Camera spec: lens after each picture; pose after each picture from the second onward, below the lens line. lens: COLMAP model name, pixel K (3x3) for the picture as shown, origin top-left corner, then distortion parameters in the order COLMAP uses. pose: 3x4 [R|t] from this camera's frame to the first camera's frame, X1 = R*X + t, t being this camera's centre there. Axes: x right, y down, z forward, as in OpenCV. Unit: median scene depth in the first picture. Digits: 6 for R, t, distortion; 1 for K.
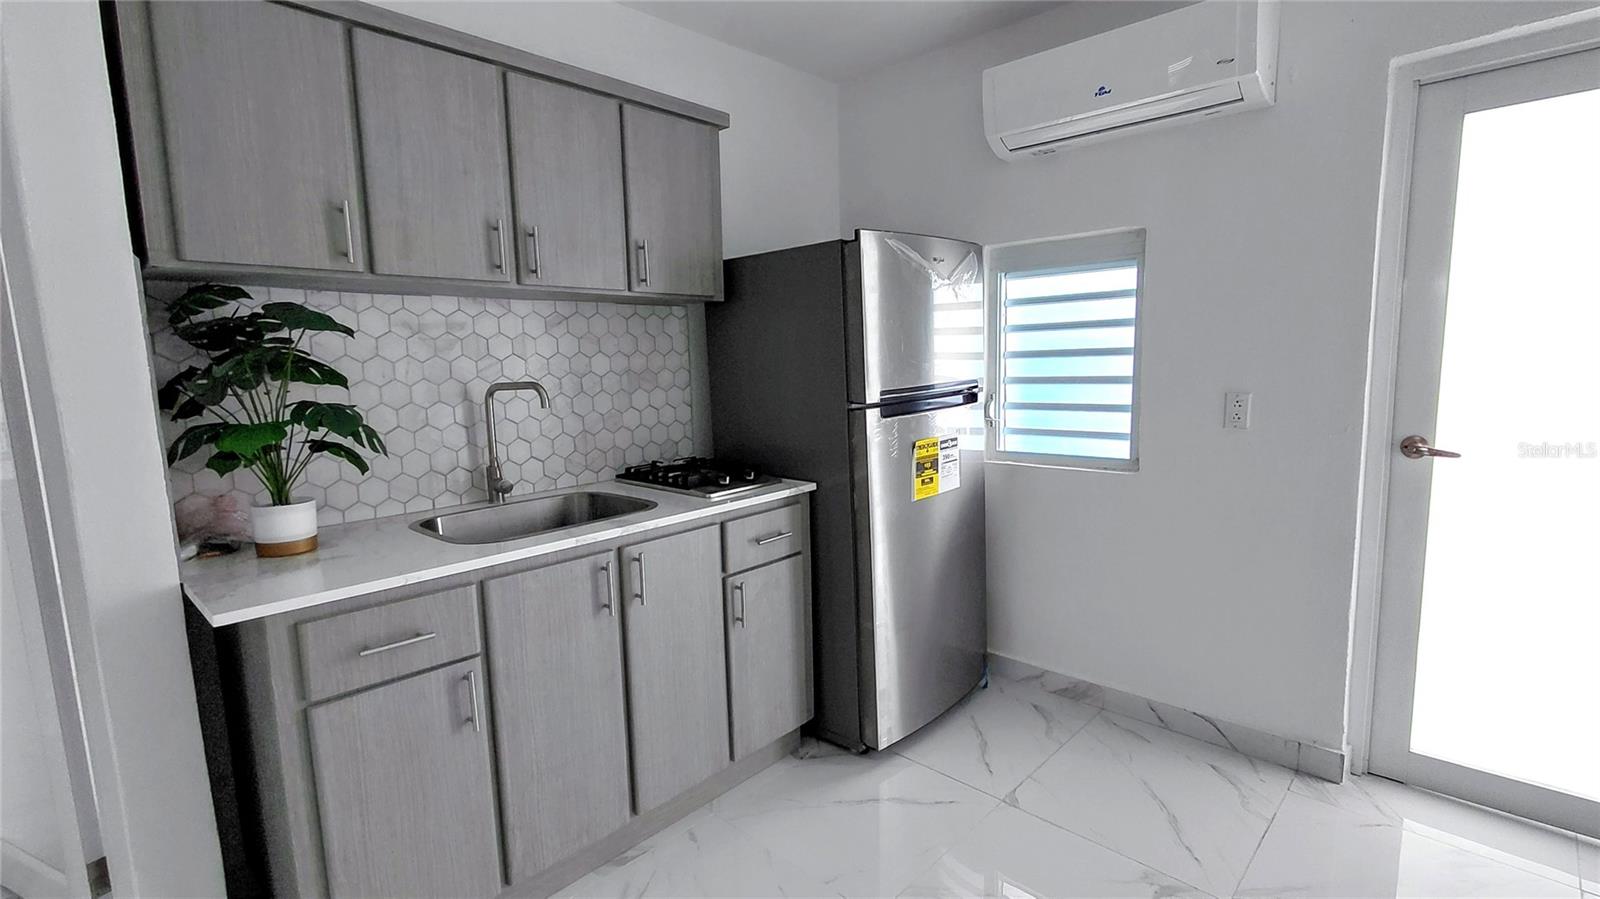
lens RADIAL K [[733.3, 0, 803.3], [0, 733.3, 443.3], [0, 0, 1]] dist [0.006643, 0.004477]
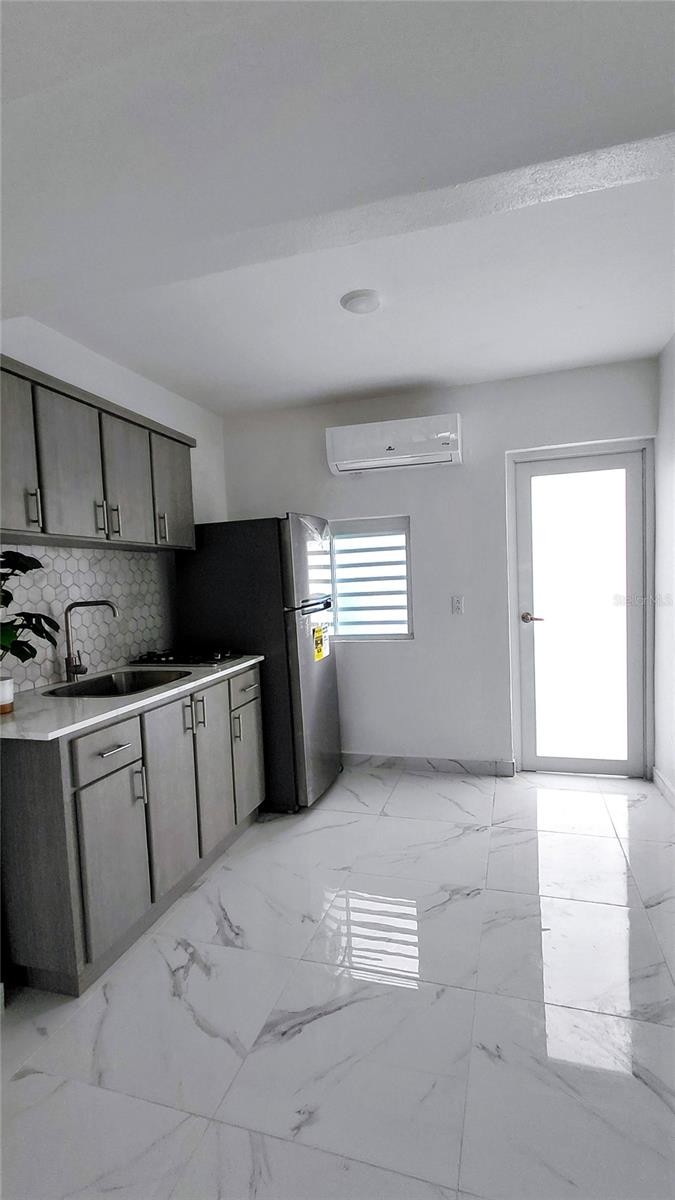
lens RADIAL K [[550.0, 0, 337.9], [0, 550.0, 609.8], [0, 0, 1]] dist [0.006643, 0.004477]
pose [[0.899080, -0.037630, 0.436163, -0.389929], [0.071095, 0.995624, -0.060655, 0.038576], [-0.431972, 0.085543, 0.897821, -0.244033]]
